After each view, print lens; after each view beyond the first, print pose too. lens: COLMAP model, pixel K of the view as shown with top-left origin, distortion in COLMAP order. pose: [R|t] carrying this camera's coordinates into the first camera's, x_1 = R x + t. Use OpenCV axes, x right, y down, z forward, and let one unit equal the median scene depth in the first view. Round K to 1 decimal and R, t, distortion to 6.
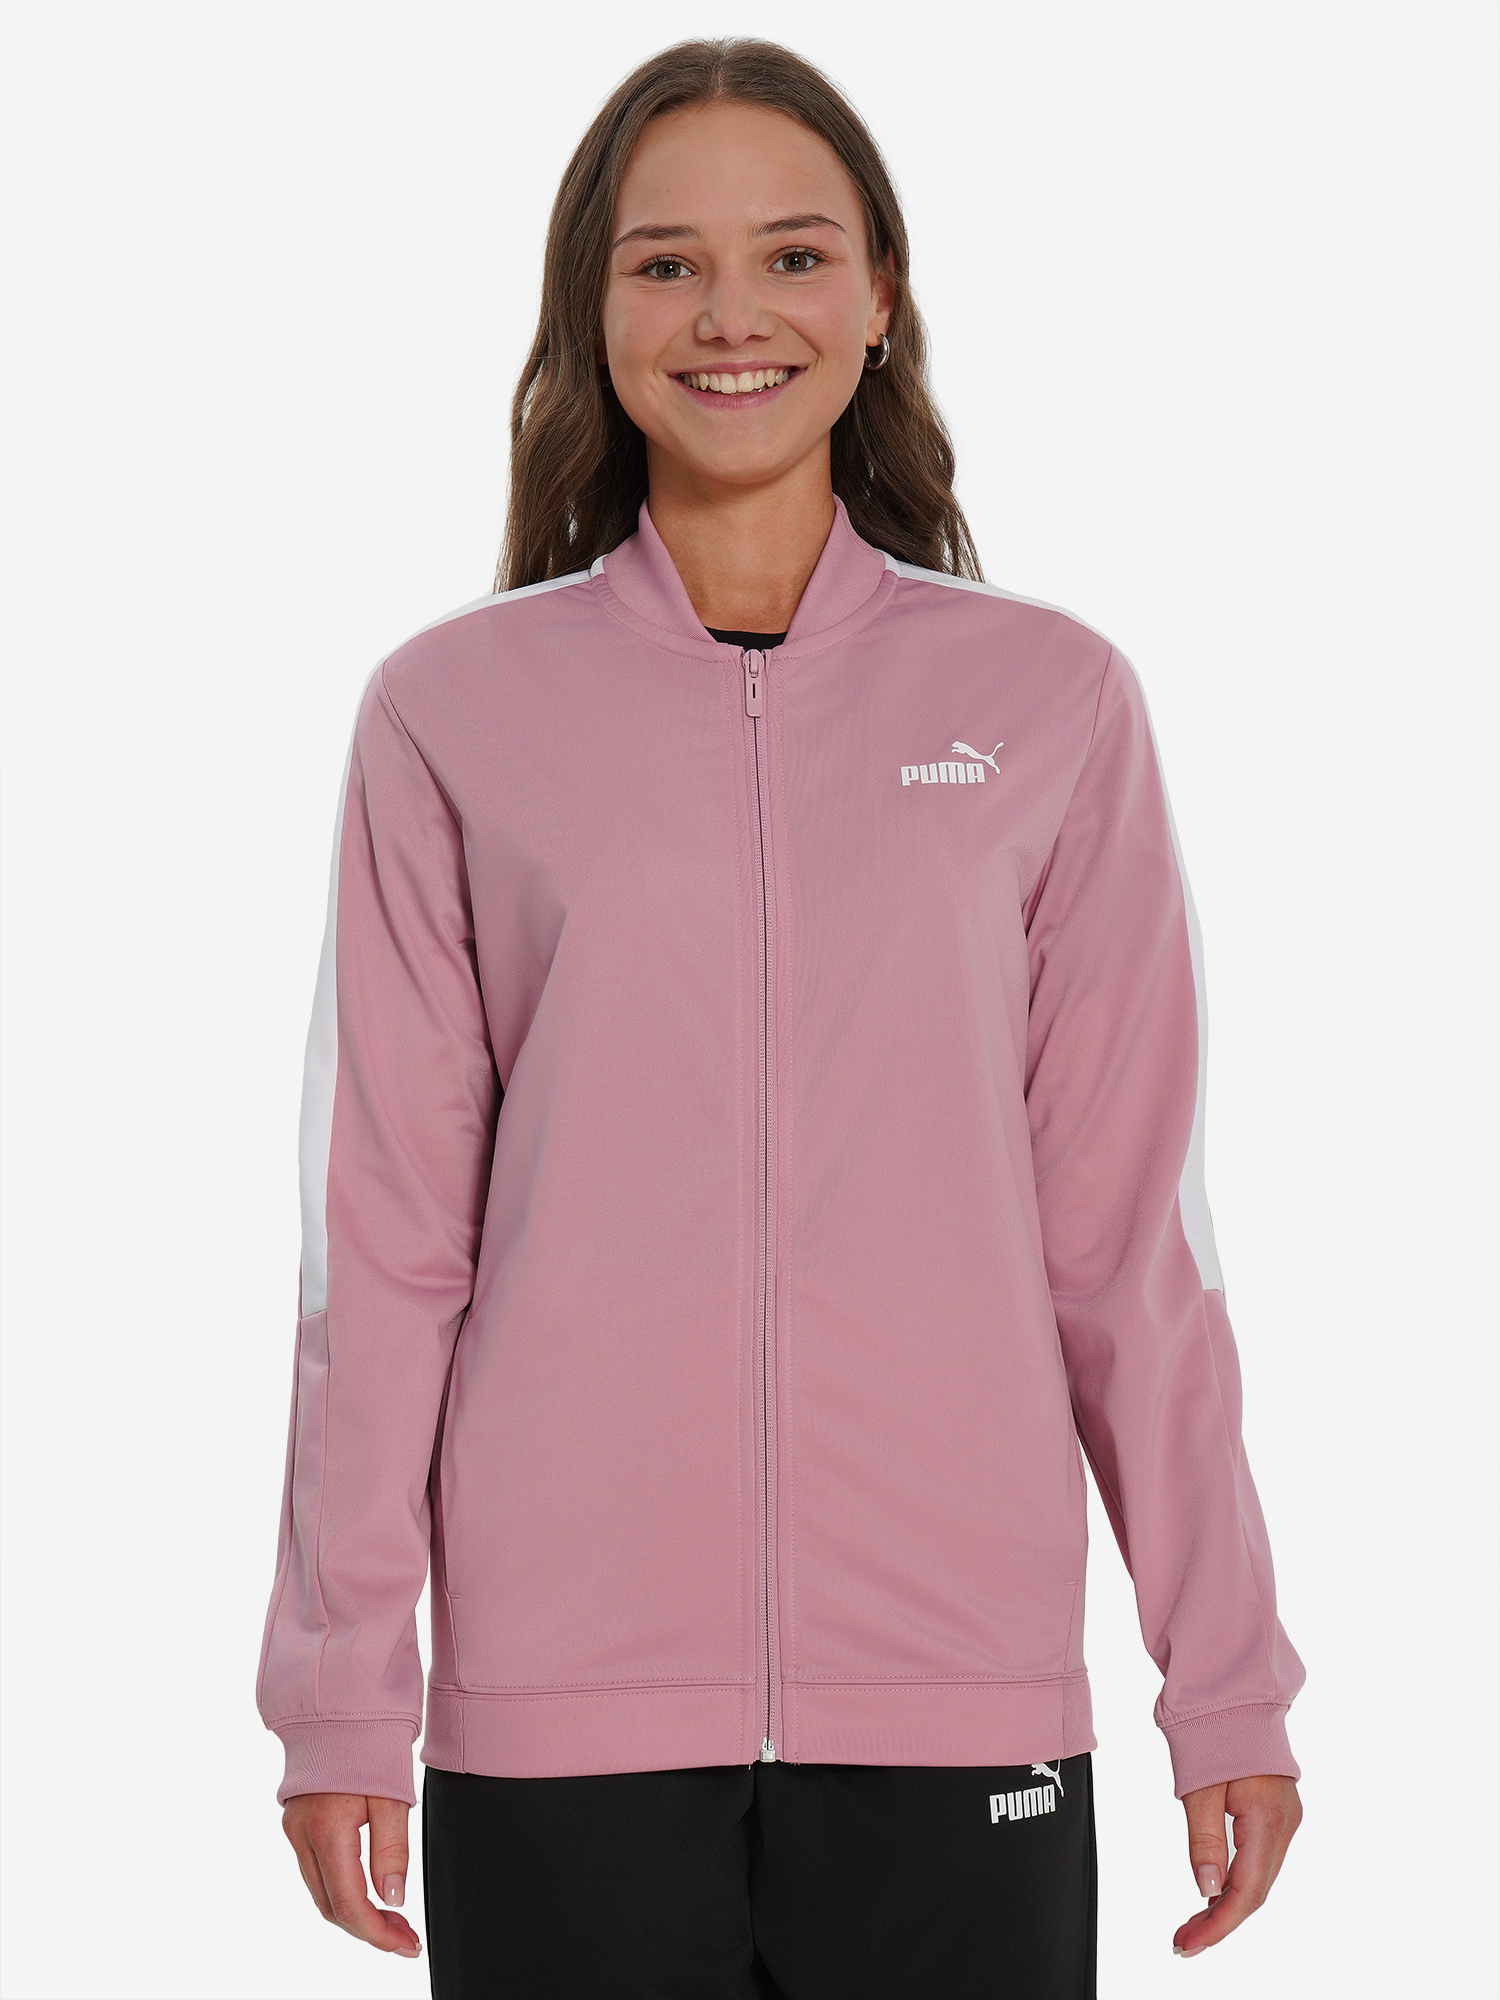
lens RADIAL K [[4314.6, 0, 747.4], [0, 4314.6, 991.4], [0, 0, 1]] dist [0.456993, 0.000000]
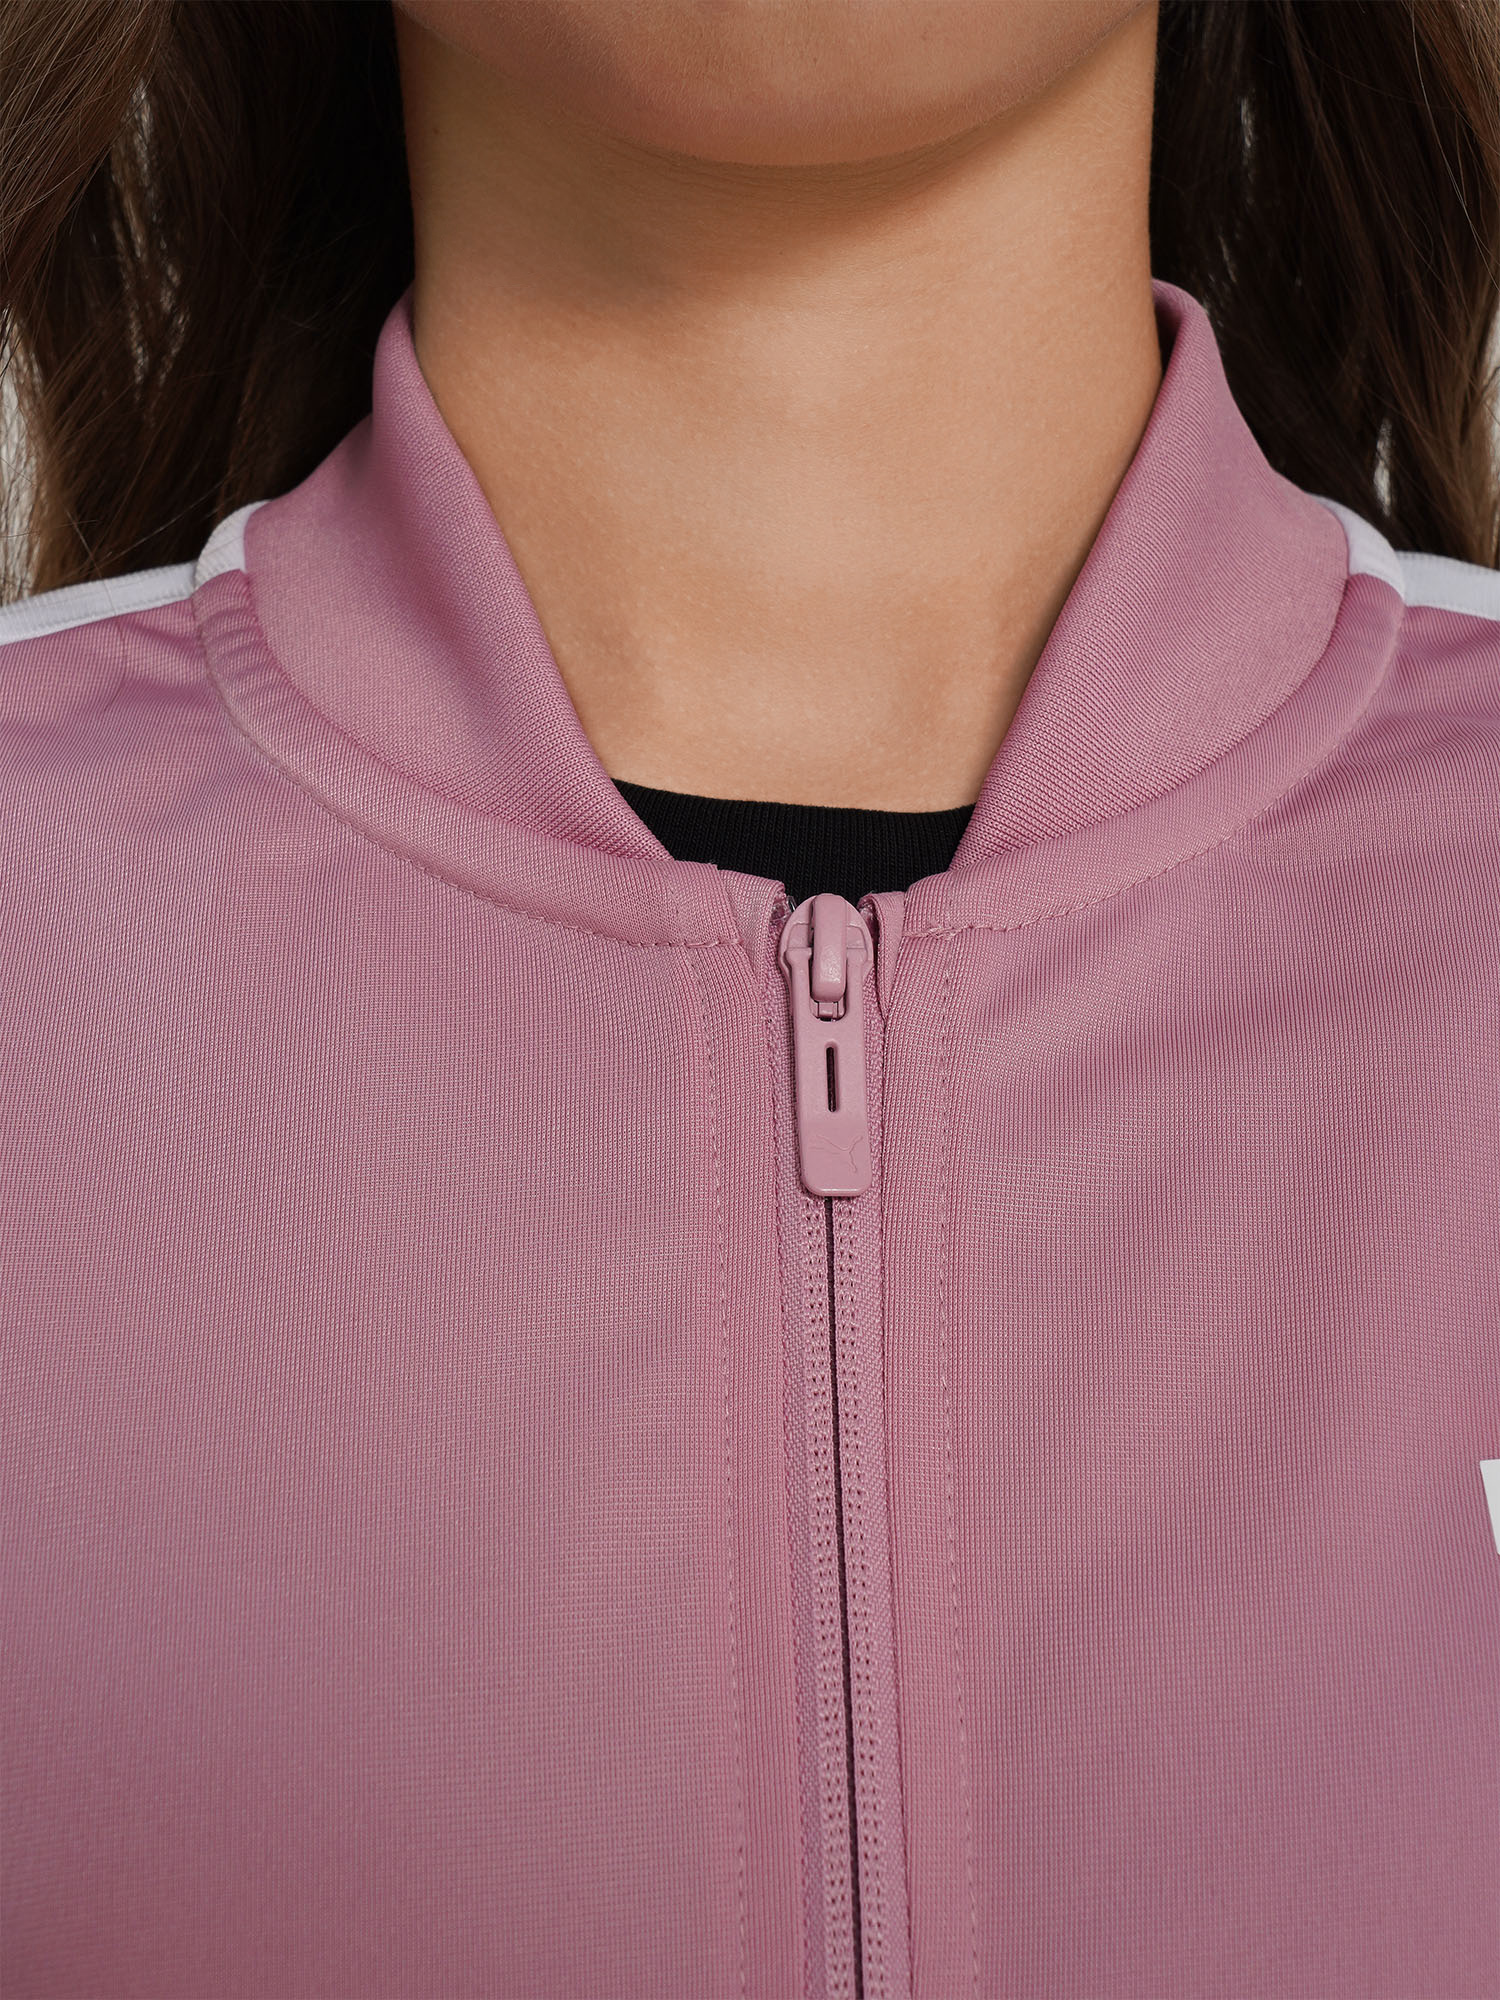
lens RADIAL K [[3607.9, 0, 750.3], [0, 3607.9, 1002.1], [0, 0, 1]] dist [0.077271, 0.000000]
pose [[0.999751, 0.018429, -0.012567, -0.000261], [-0.018648, 0.999672, -0.017578, -0.067897], [0.012239, 0.017808, 0.999767, 0.787720]]
